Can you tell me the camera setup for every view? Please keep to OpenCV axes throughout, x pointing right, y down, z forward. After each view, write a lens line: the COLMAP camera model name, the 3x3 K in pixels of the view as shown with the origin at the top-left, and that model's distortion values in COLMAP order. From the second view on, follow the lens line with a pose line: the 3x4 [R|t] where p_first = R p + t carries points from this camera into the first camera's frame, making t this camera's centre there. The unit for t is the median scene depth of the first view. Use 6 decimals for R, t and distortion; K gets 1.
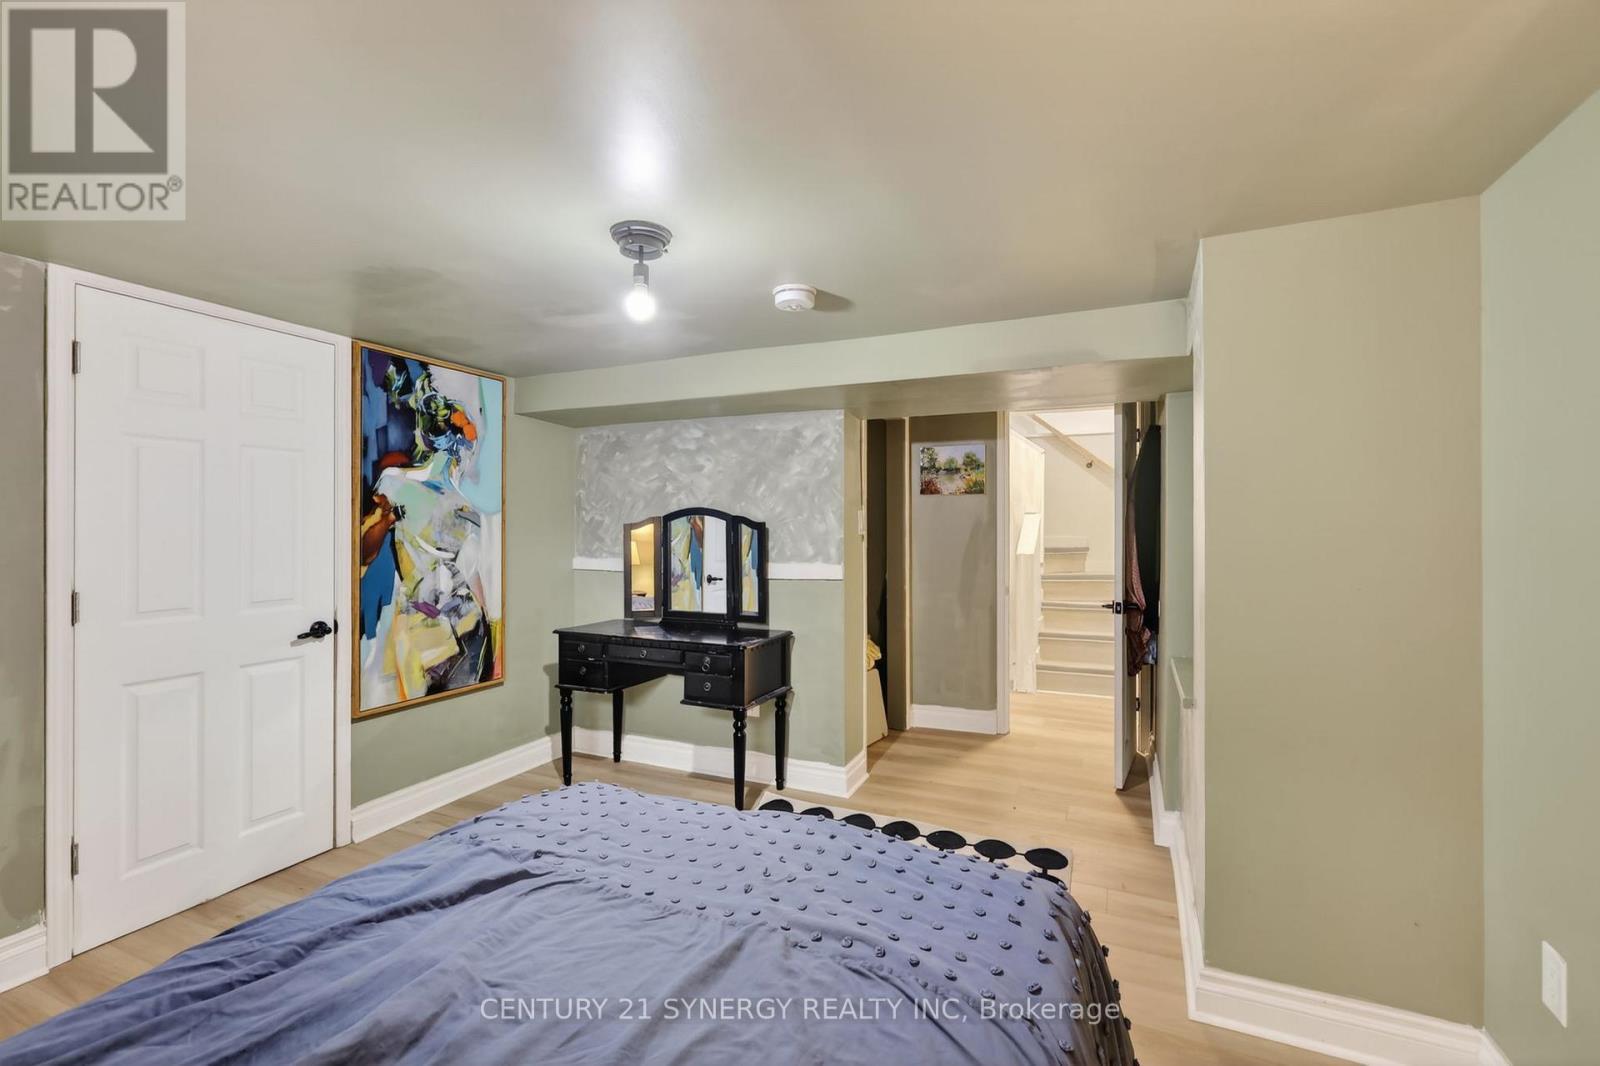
lens RADIAL K [[697.9, 0, 802.0], [0, 697.9, 533.9], [0, 0, 1]] dist [0.010269, -0.000036]
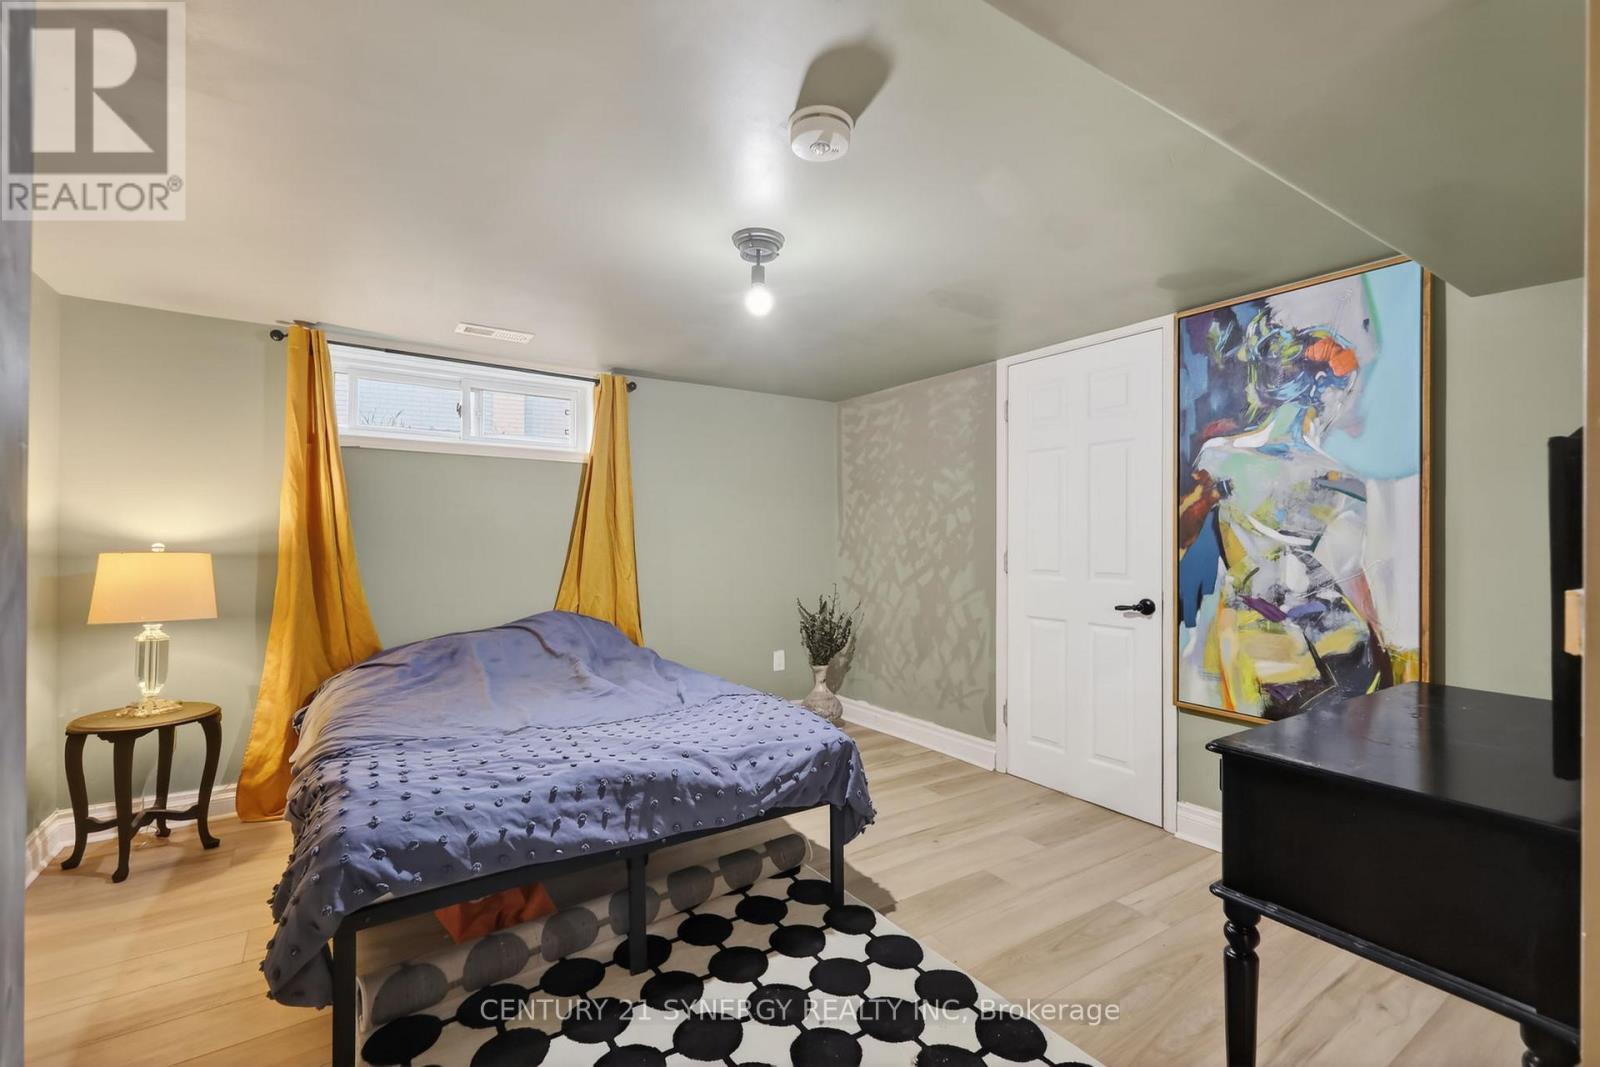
lens RADIAL K [[697.9, 0, 801.5], [0, 697.9, 528.2], [0, 0, 1]] dist [0.010269, -0.000036]
pose [[-0.531694, -0.009344, -0.846885, 0.413290], [-0.009042, 0.999945, -0.005356, 0.026204], [0.846888, 0.004810, -0.531750, 0.983755]]
